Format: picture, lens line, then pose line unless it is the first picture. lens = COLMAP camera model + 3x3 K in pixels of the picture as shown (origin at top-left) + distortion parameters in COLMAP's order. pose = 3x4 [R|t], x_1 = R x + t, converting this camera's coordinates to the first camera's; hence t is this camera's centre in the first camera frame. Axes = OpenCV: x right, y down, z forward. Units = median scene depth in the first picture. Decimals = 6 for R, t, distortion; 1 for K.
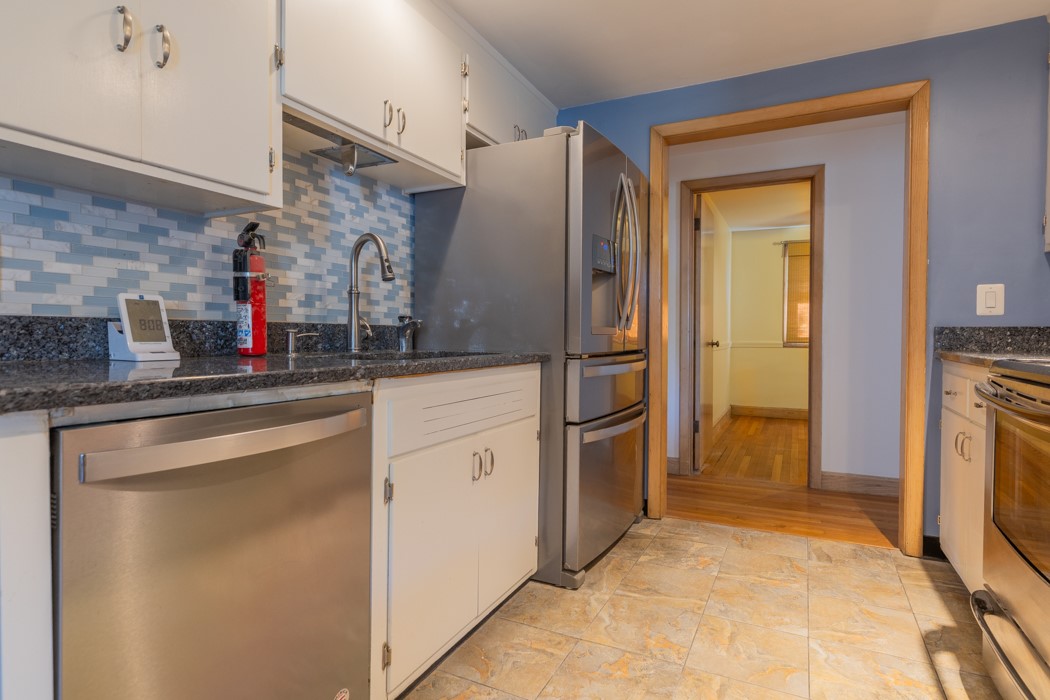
lens RADIAL K [[541.2, 0, 529.3], [0, 541.2, 343.5], [0, 0, 1]] dist [0.001182, 0.001491]
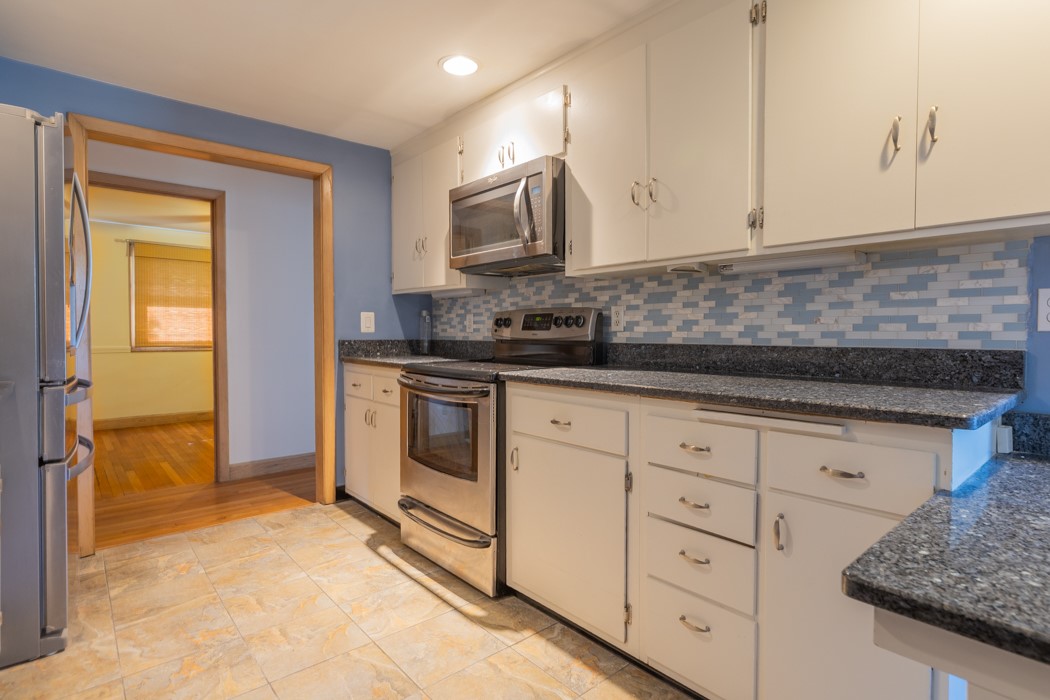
lens RADIAL K [[541.2, 0, 528.7], [0, 541.2, 345.7], [0, 0, 1]] dist [0.001182, 0.001491]
pose [[0.401176, -0.025713, 0.915640, -0.359189], [0.017743, 0.999637, 0.020298, -0.035603], [-0.915829, 0.008103, 0.401486, -0.035667]]
